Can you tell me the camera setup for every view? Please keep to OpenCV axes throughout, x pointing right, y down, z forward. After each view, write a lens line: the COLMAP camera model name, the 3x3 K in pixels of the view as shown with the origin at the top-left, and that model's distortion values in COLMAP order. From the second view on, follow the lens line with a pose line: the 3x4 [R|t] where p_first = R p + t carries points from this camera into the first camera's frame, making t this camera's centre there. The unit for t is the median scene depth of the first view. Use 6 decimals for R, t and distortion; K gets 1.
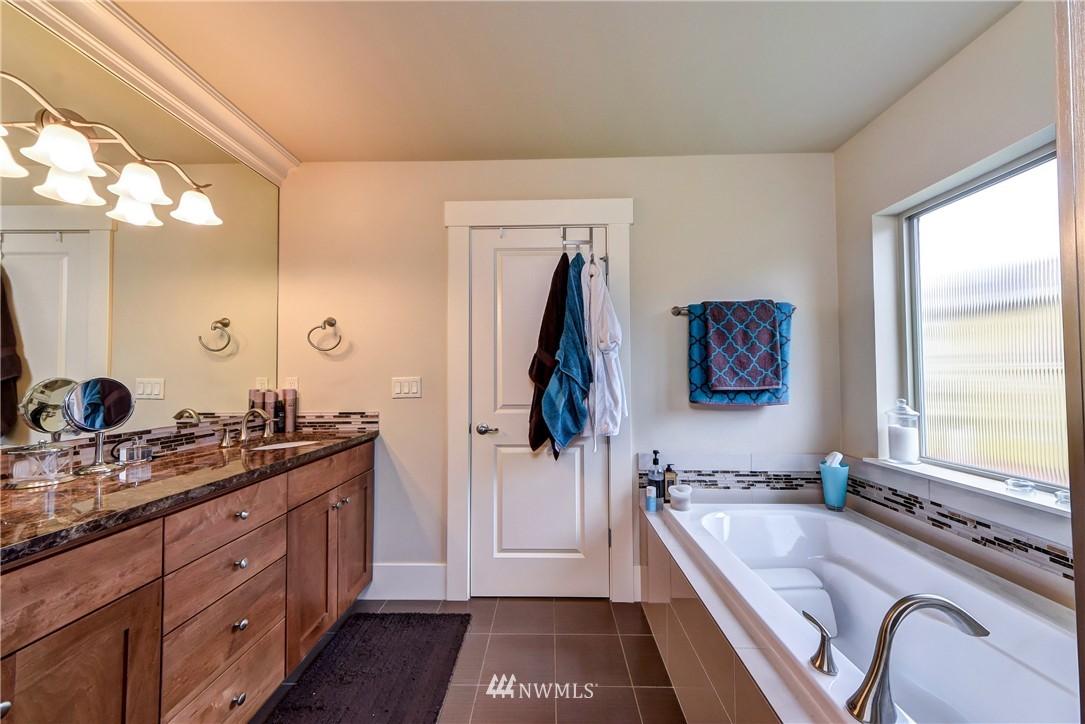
lens RADIAL K [[394.4, 0, 542.5], [0, 394.4, 362.0], [0, 0, 1]] dist [0.008639, 0.000156]
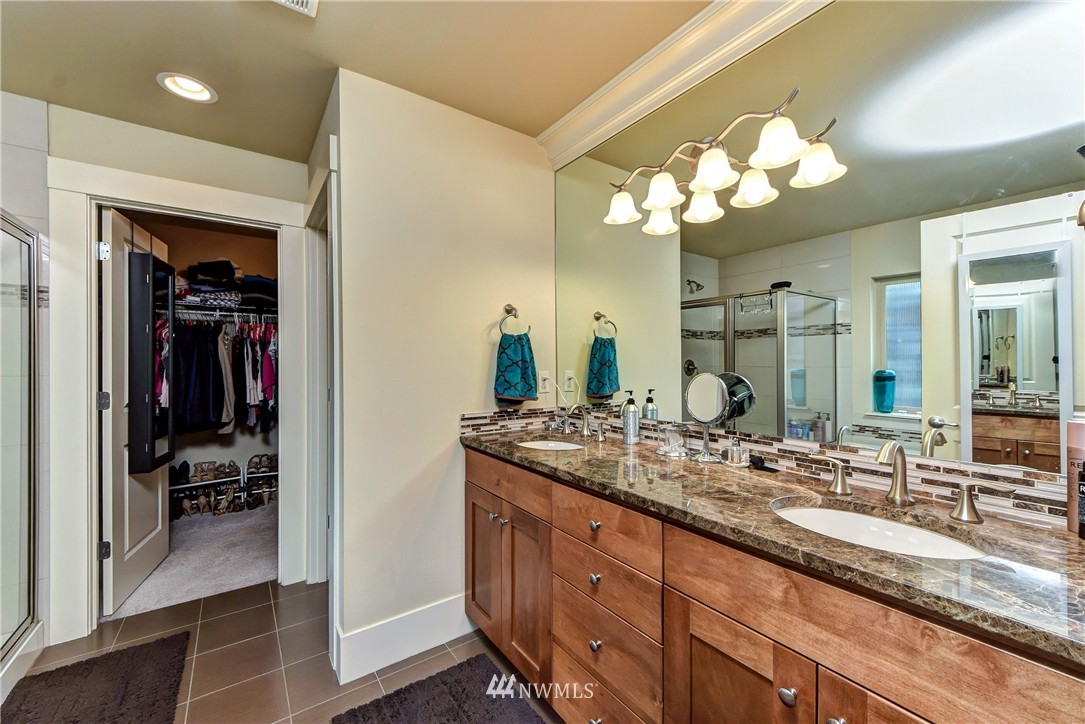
lens RADIAL K [[423.8, 0, 542.5], [0, 423.8, 362.0], [0, 0, 1]] dist [-0.000152, -0.000013]
pose [[-0.798123, 0.004720, -0.602477, -0.046426], [0.025875, 0.999315, -0.026449, 0.019425], [0.601939, -0.036699, -0.797698, 1.238537]]
